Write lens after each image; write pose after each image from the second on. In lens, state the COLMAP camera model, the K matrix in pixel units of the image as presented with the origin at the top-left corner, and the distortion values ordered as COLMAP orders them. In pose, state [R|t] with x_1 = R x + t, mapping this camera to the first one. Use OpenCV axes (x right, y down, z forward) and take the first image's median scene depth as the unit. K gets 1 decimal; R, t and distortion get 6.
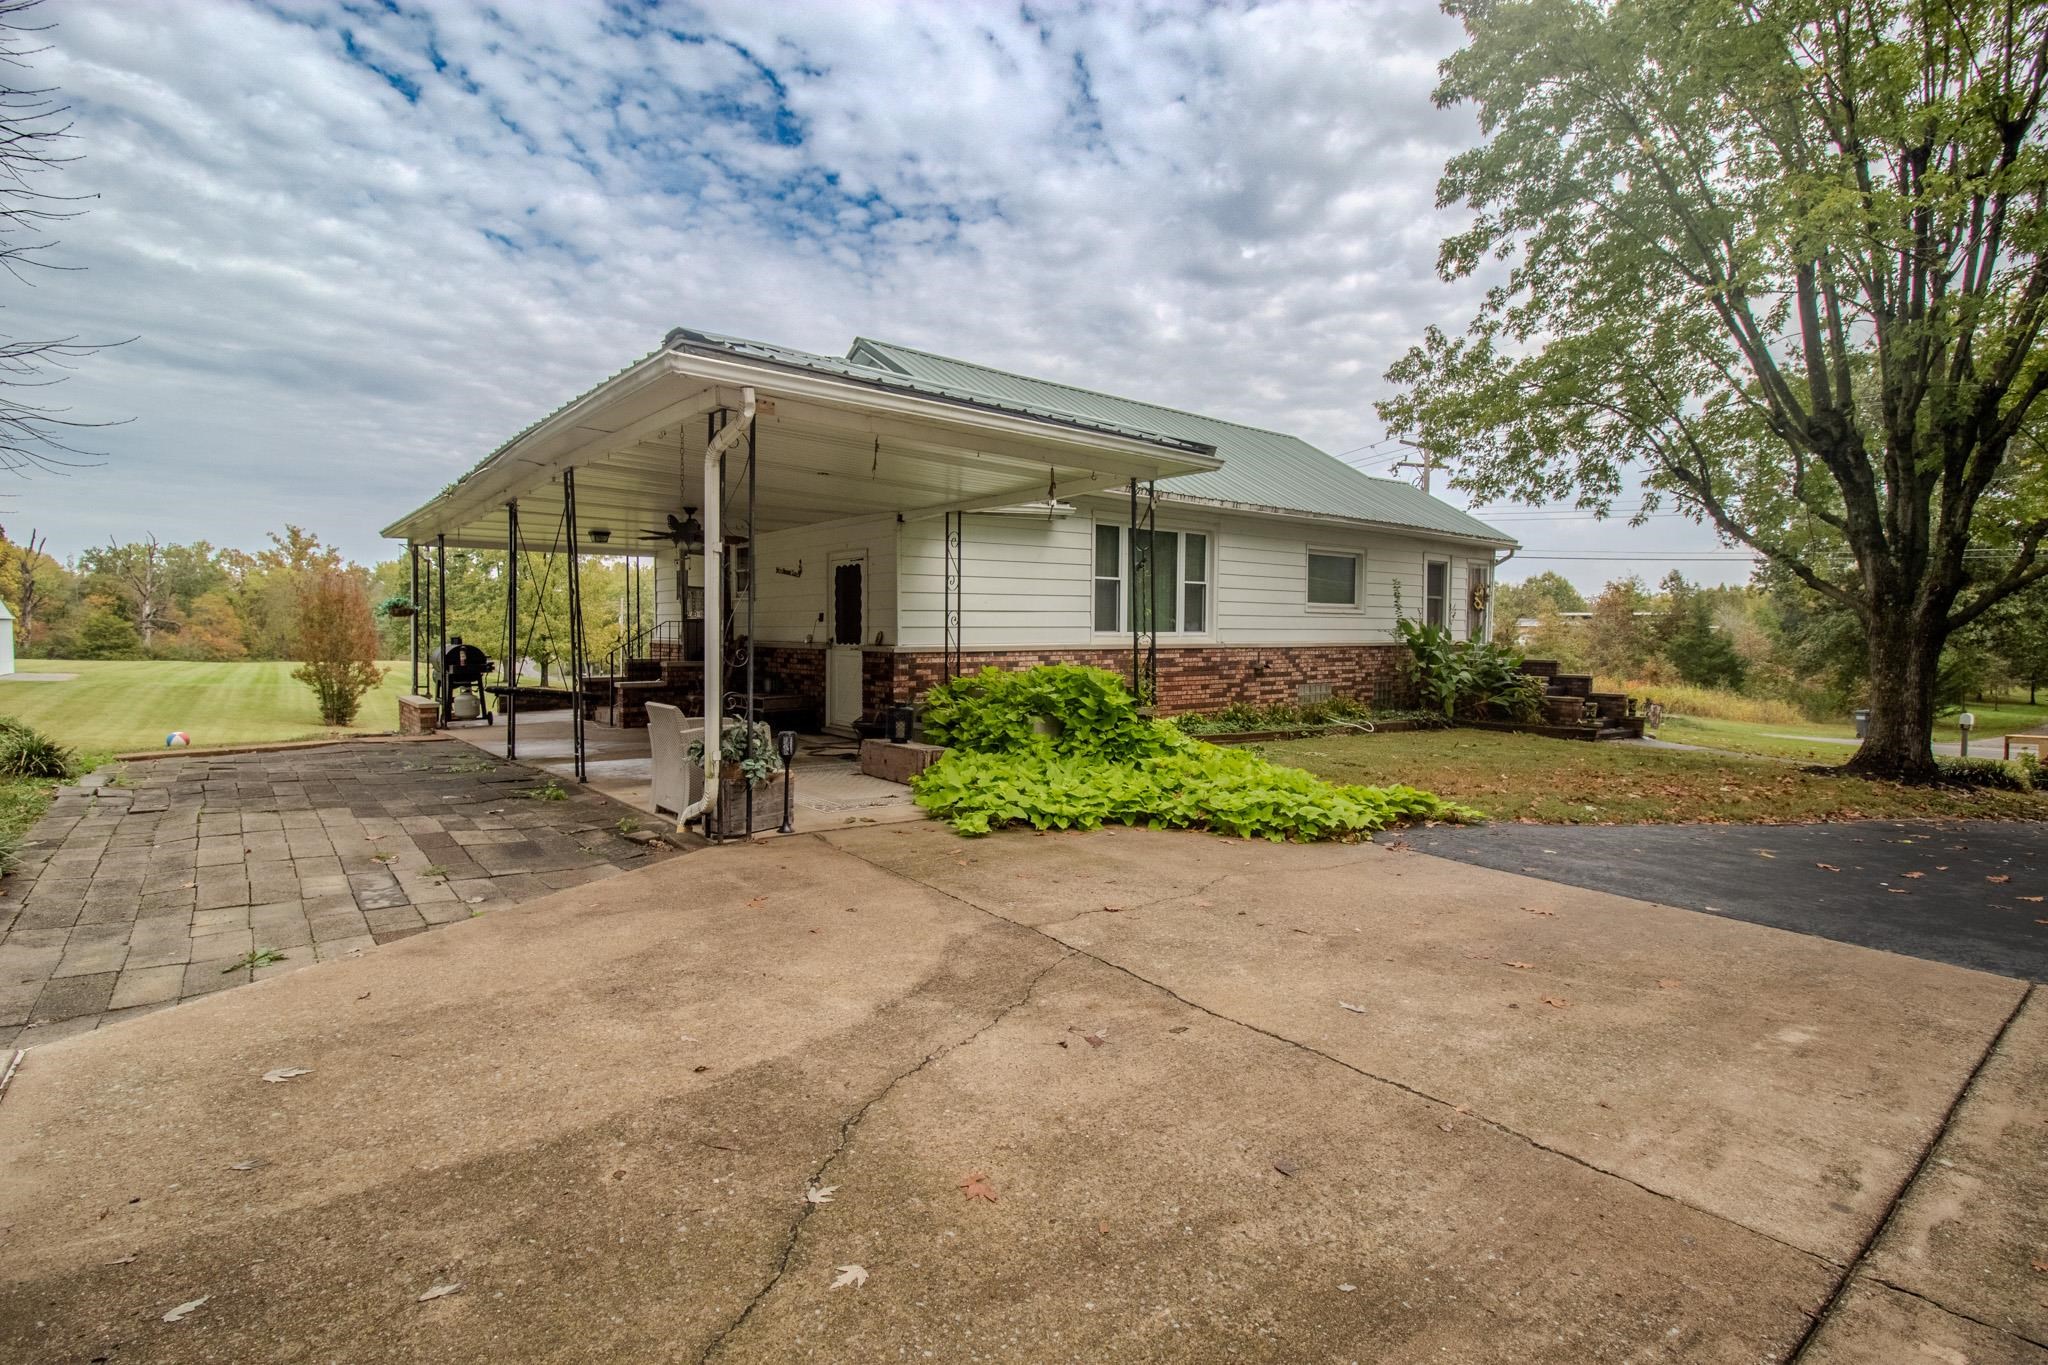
lens RADIAL K [[949.4, 0, 1029.5], [0, 949.4, 632.0], [0, 0, 1]] dist [-0.032346, -0.000258]
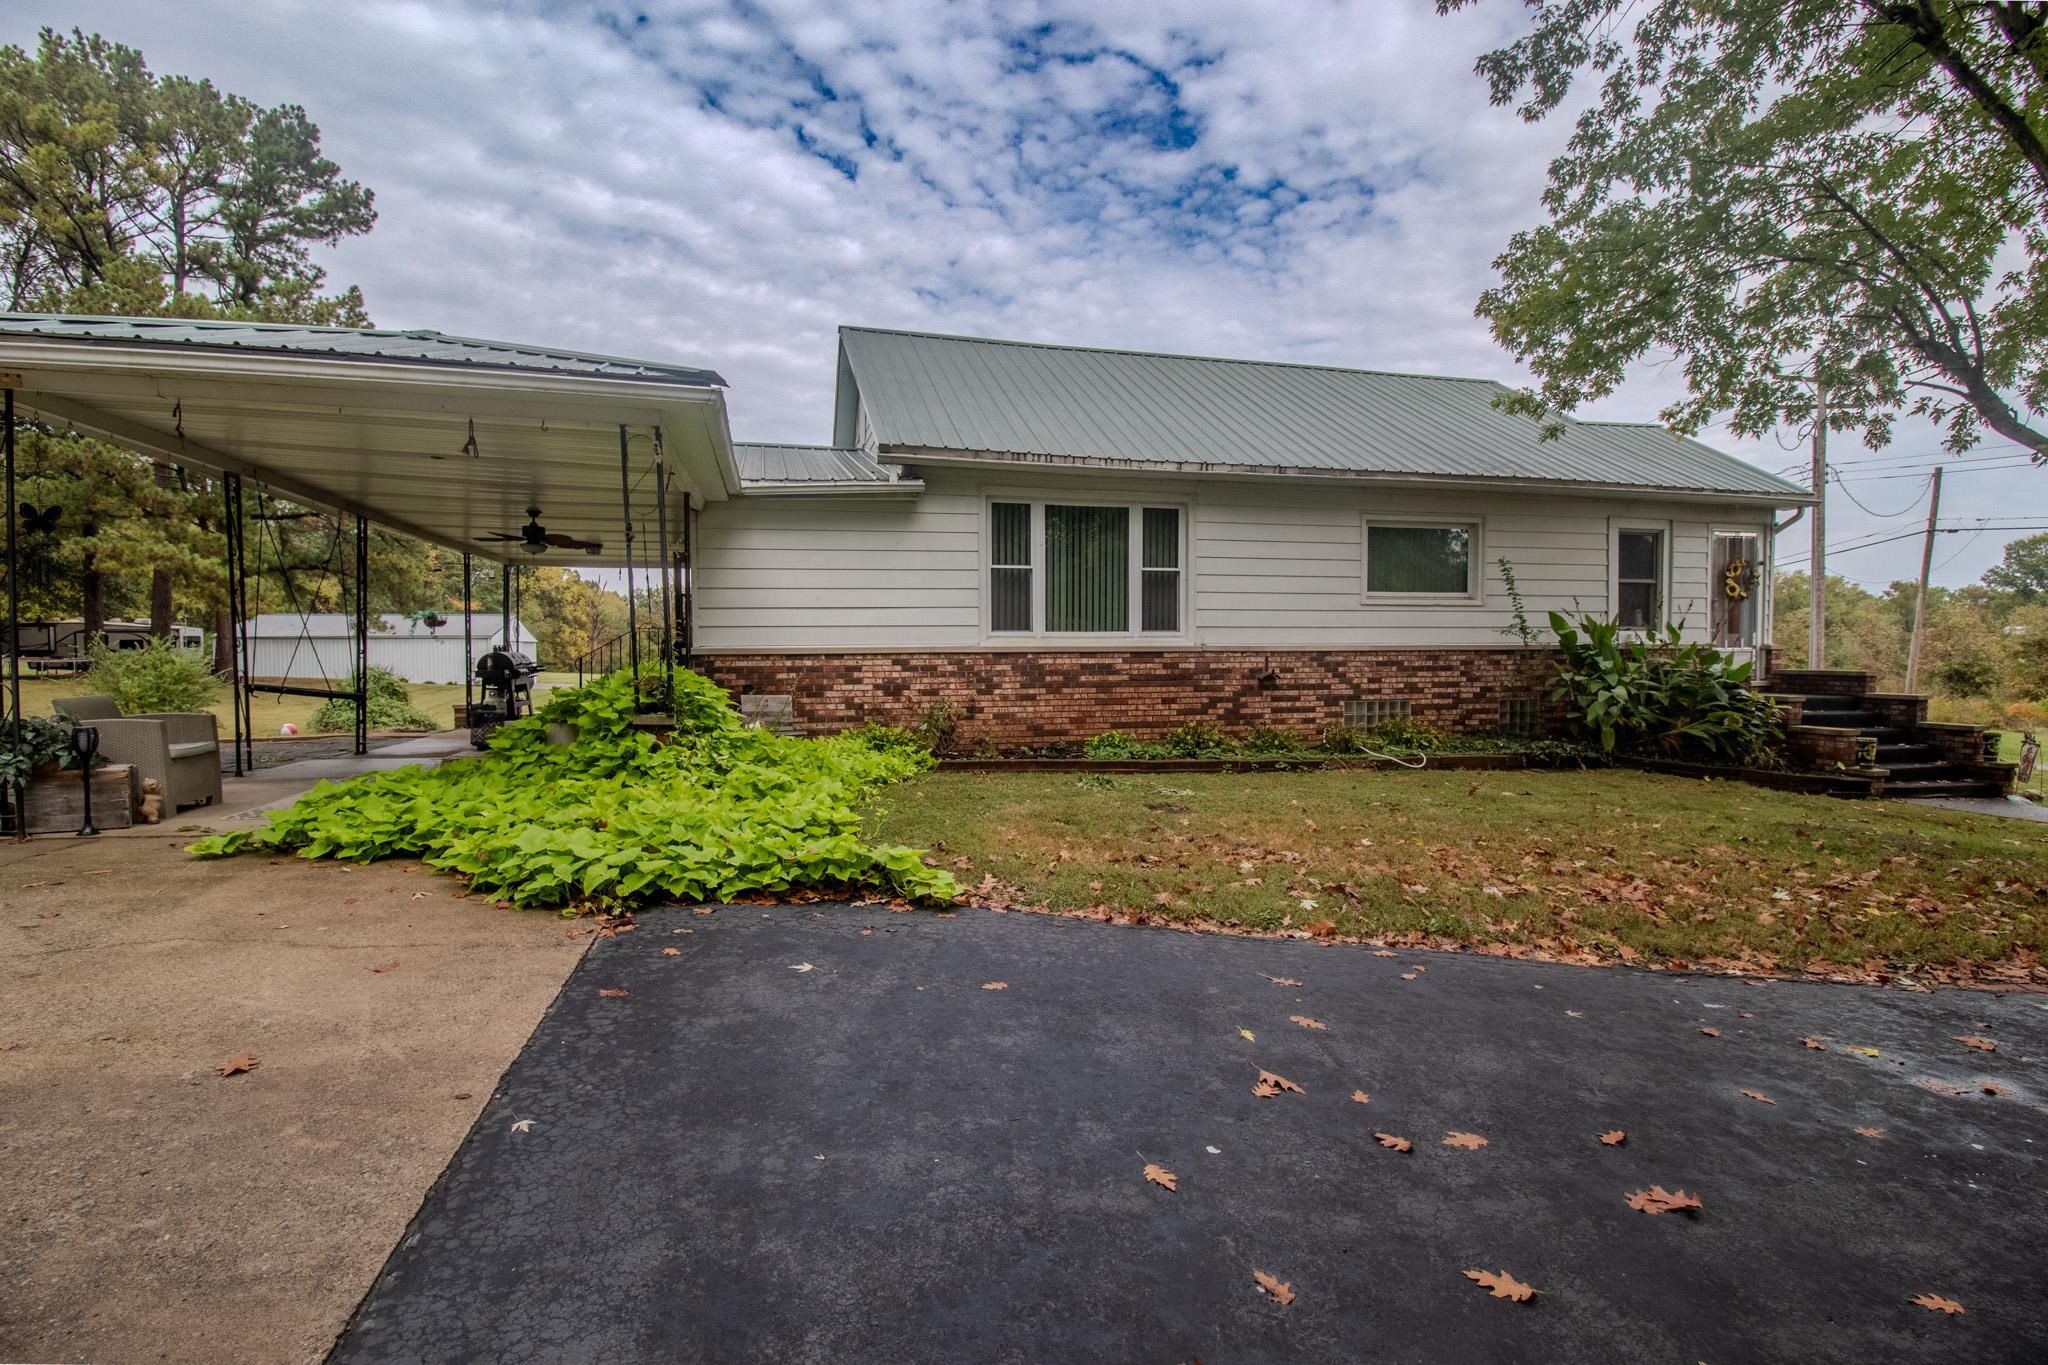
lens RADIAL K [[985.6, 0, 1024.0], [0, 985.6, 682.5], [0, 0, 1]] dist [-0.000910, -0.010086]
pose [[0.905953, 0.001738, -0.423375, 0.361698], [0.009081, 0.999682, 0.023535, 0.018932], [0.423281, -0.025166, 0.905649, 0.175206]]
